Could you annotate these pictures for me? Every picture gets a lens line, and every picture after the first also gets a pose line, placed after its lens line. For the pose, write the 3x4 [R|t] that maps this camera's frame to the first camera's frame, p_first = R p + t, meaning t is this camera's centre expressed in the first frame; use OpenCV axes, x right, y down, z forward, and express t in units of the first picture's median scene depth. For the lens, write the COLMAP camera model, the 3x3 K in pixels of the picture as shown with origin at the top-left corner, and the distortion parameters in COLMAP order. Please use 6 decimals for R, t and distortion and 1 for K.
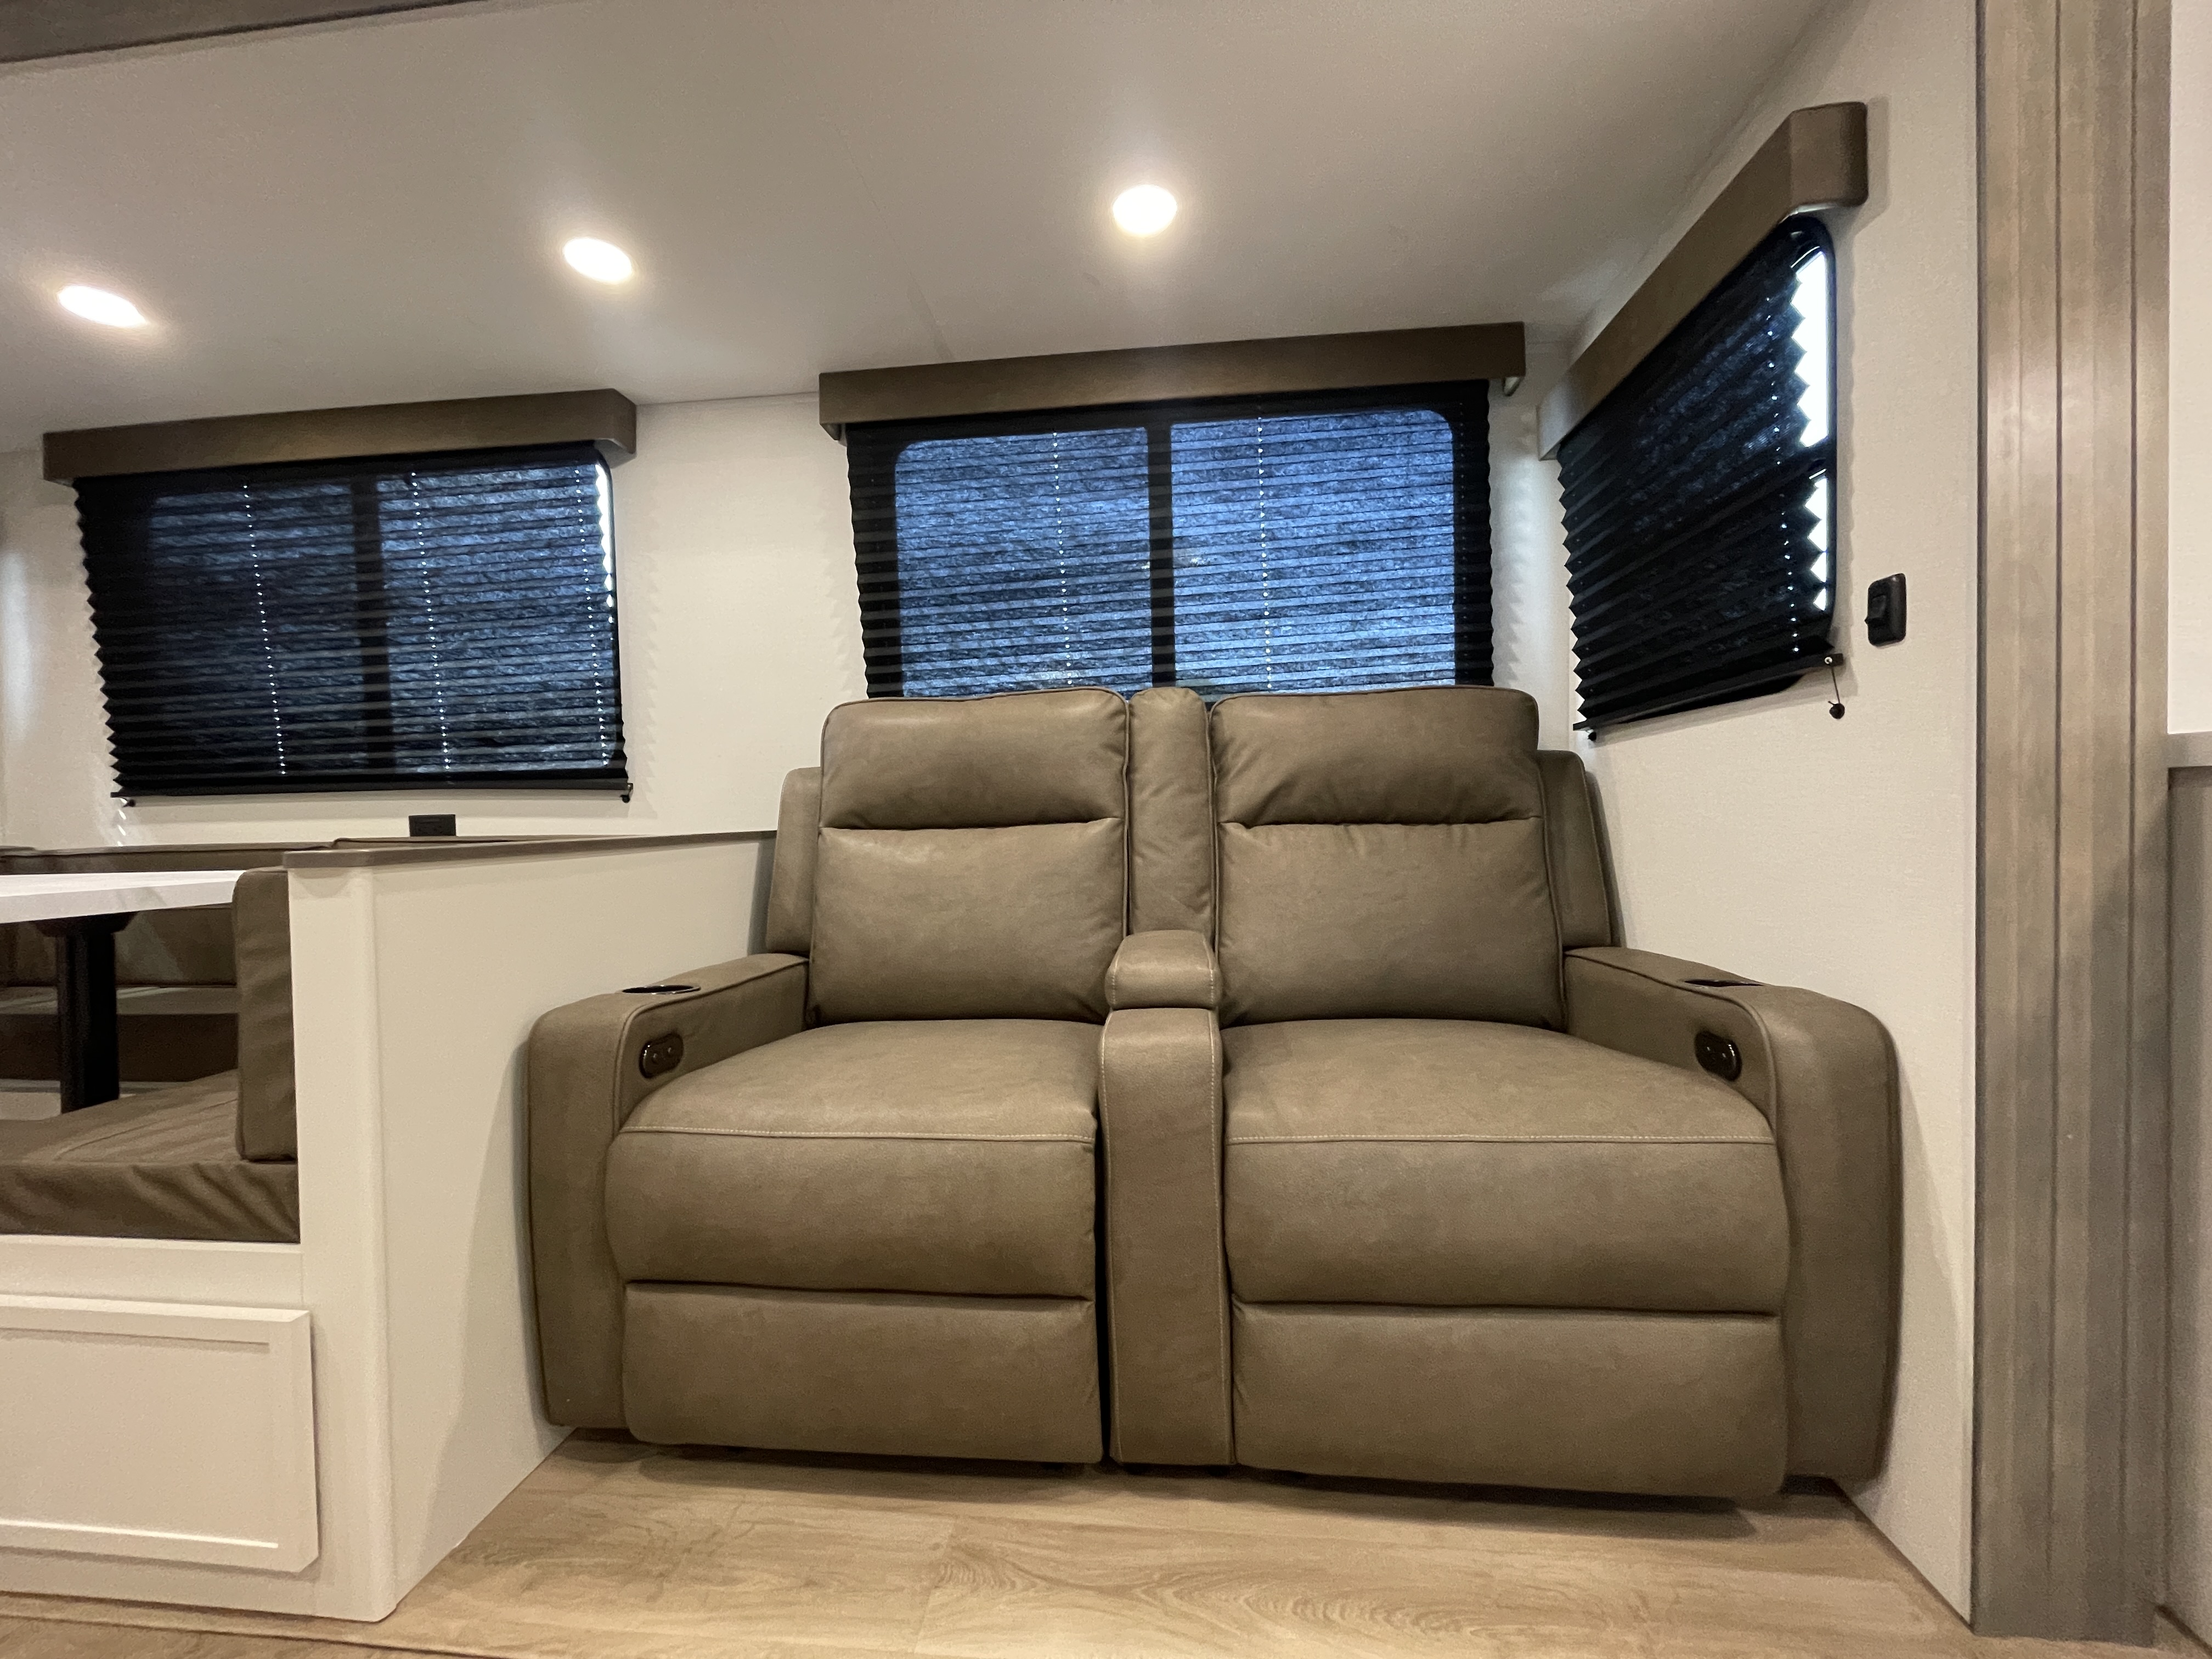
lens RADIAL K [[898.4, 0, 1098.6], [0, 898.4, 824.1], [0, 0, 1]] dist [0.000976, 0.000373]
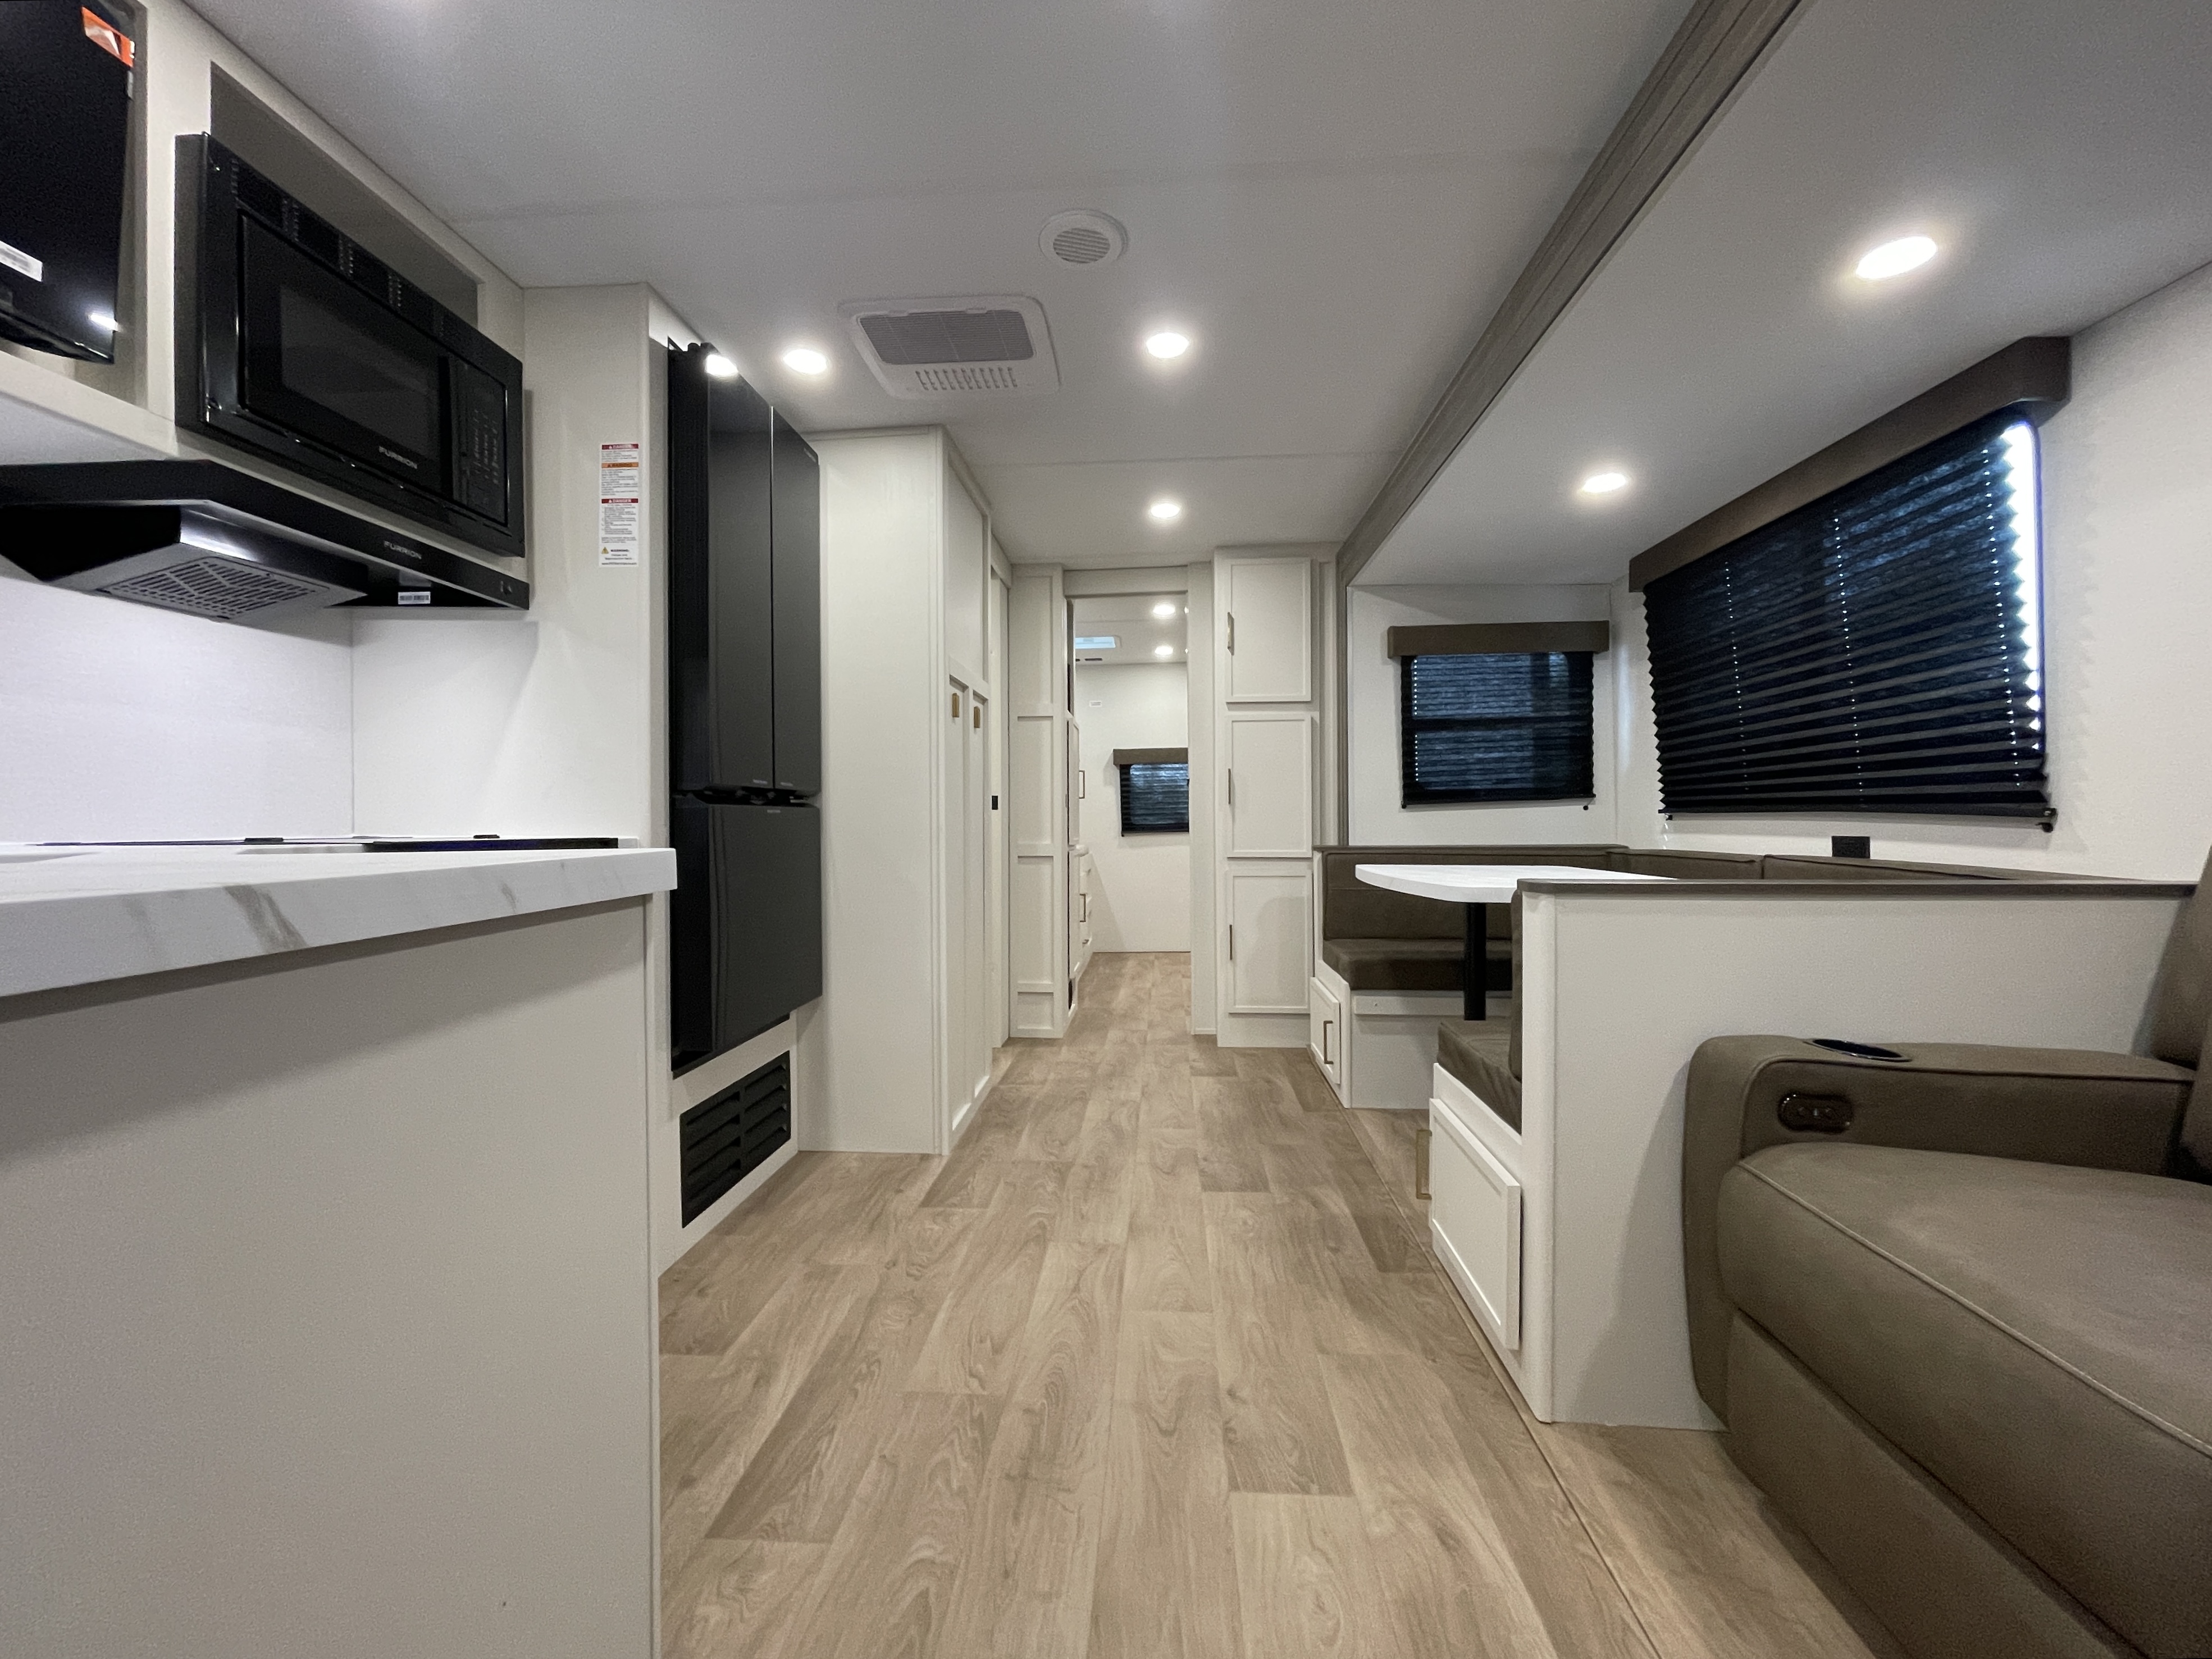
lens RADIAL K [[917.4, 0, 1100.1], [0, 917.4, 825.5], [0, 0, 1]] dist [0.000596, 0.000362]
pose [[0.034031, 0.029172, -0.998995, 0.300158], [-0.014108, 0.999488, 0.028706, -0.044807], [0.999321, 0.013117, 0.034425, 0.121846]]
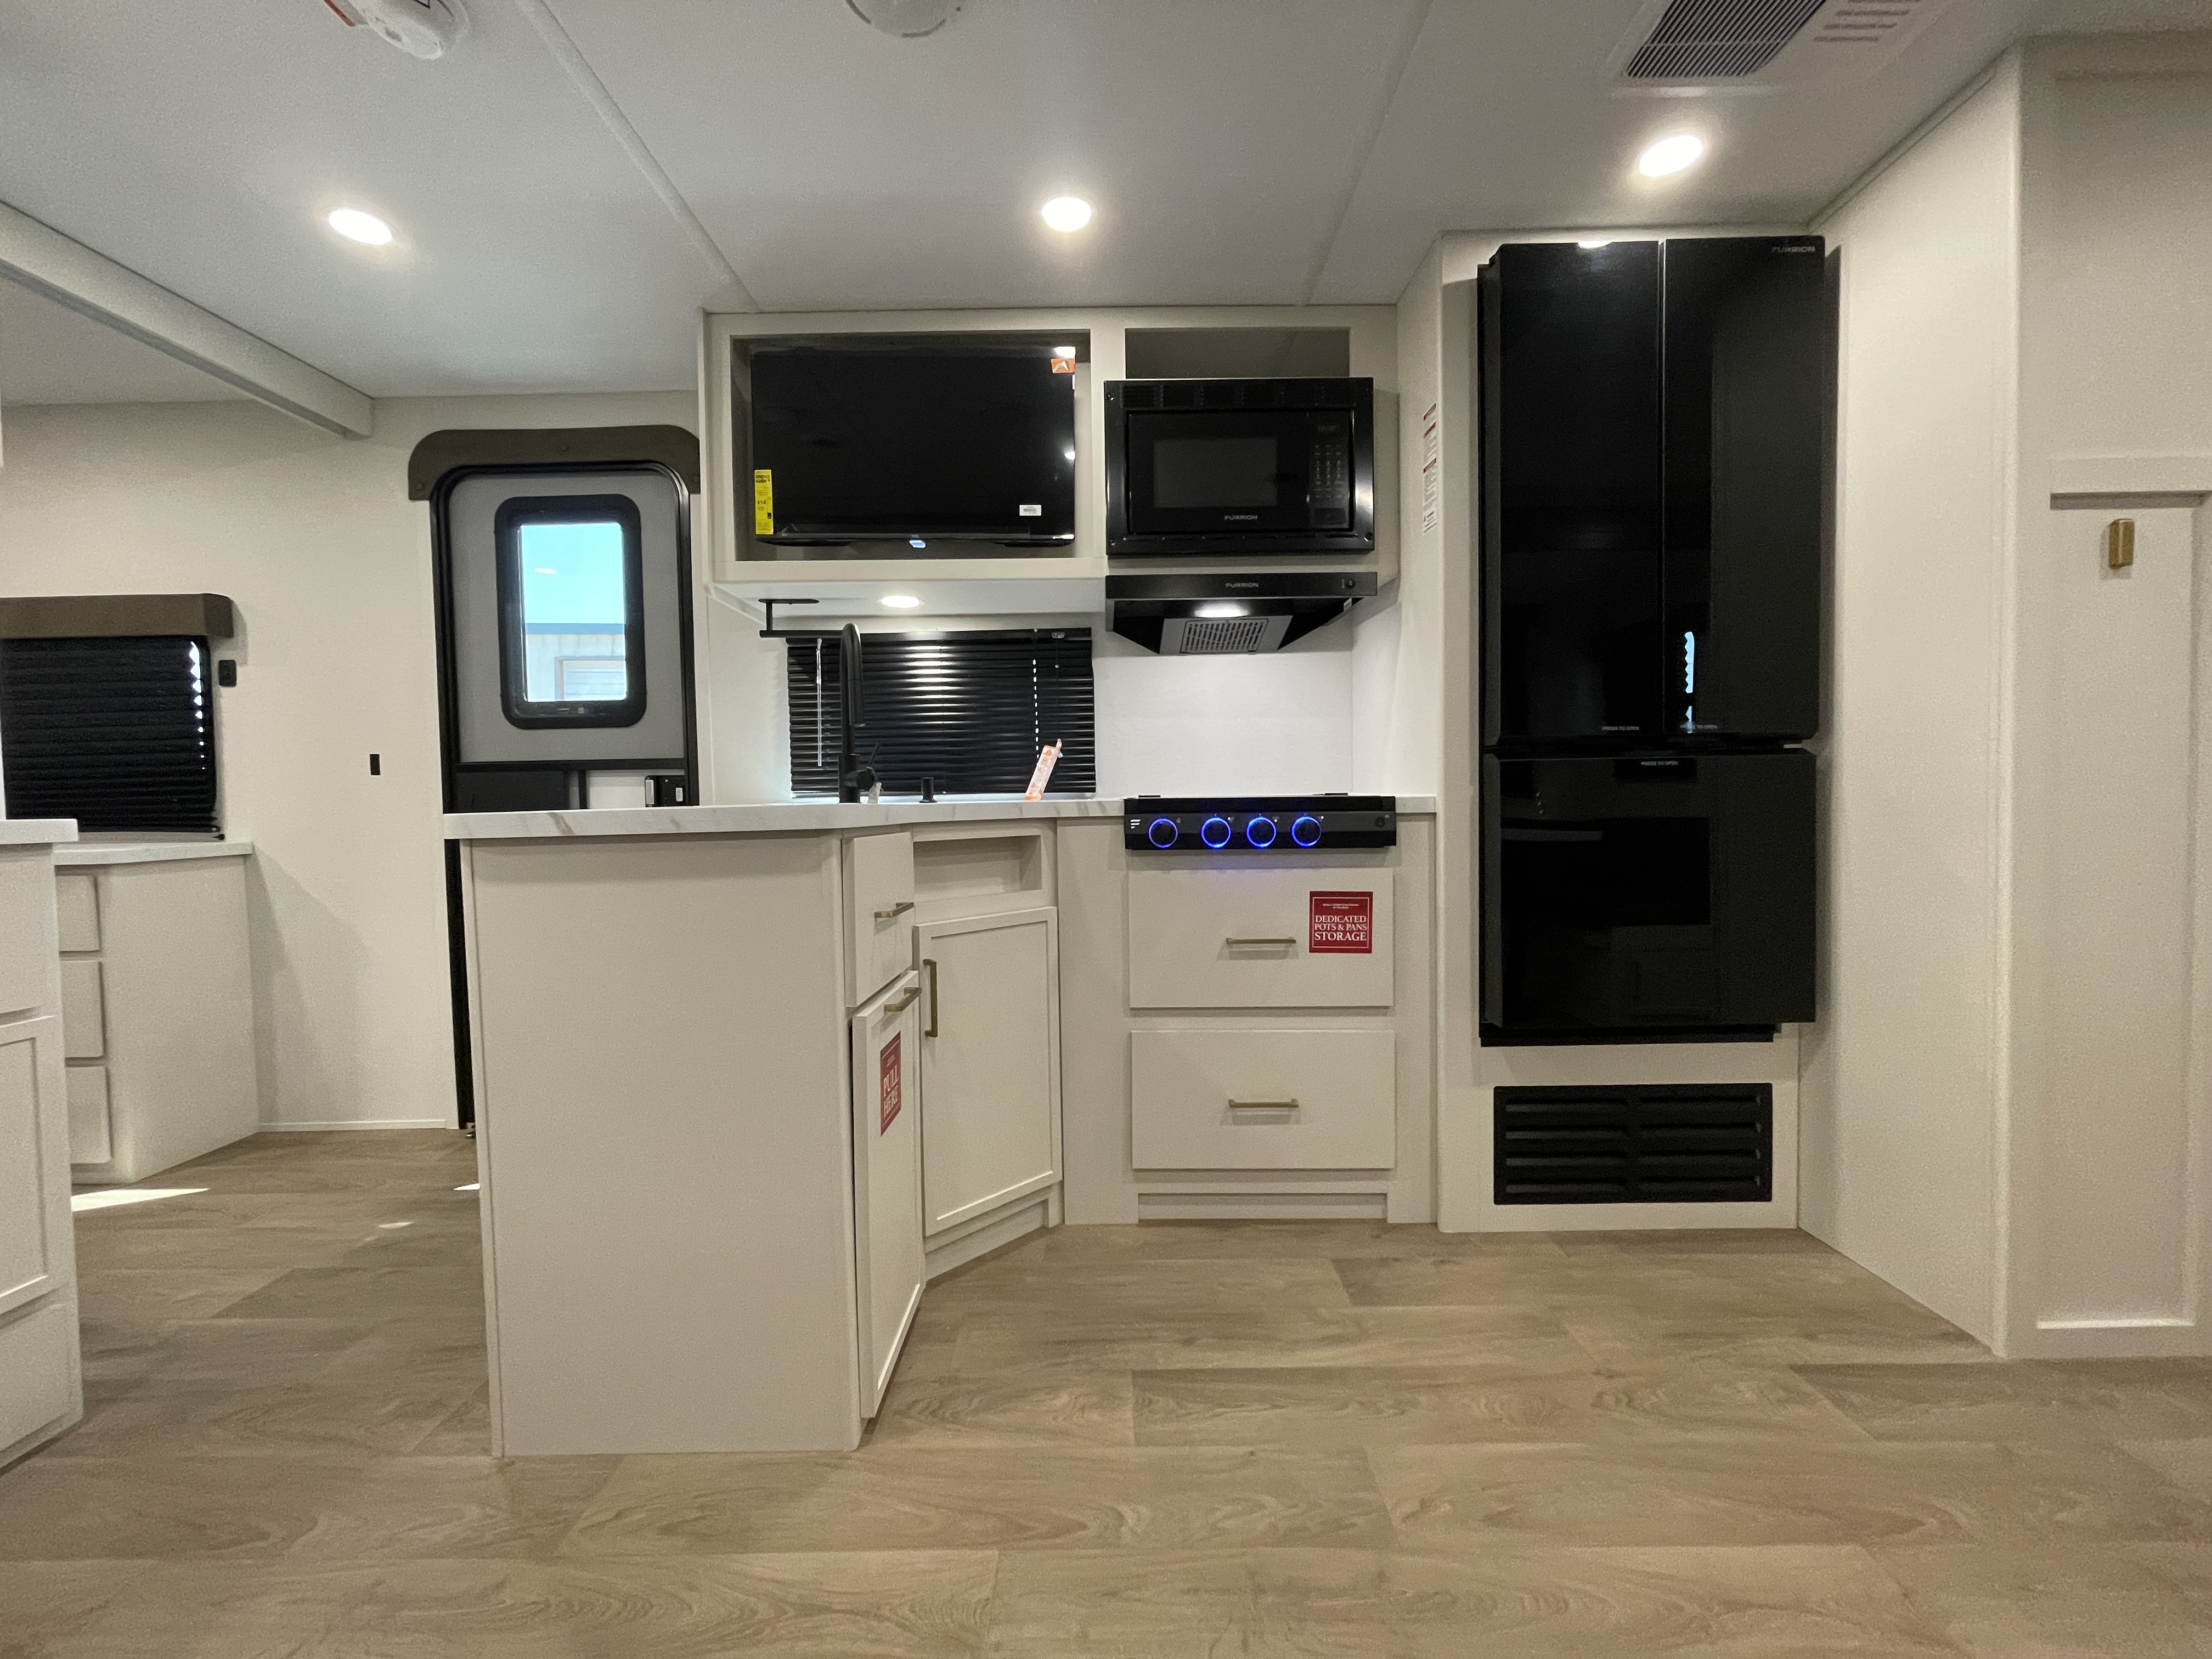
lens RADIAL K [[898.4, 0, 1098.6], [0, 898.4, 824.1], [0, 0, 1]] dist [0.000976, 0.000373]
pose [[-0.994398, 0.045288, -0.095508, -0.243172], [0.040554, 0.997878, 0.050941, -0.030218], [0.097612, 0.046783, -0.994124, 0.601004]]
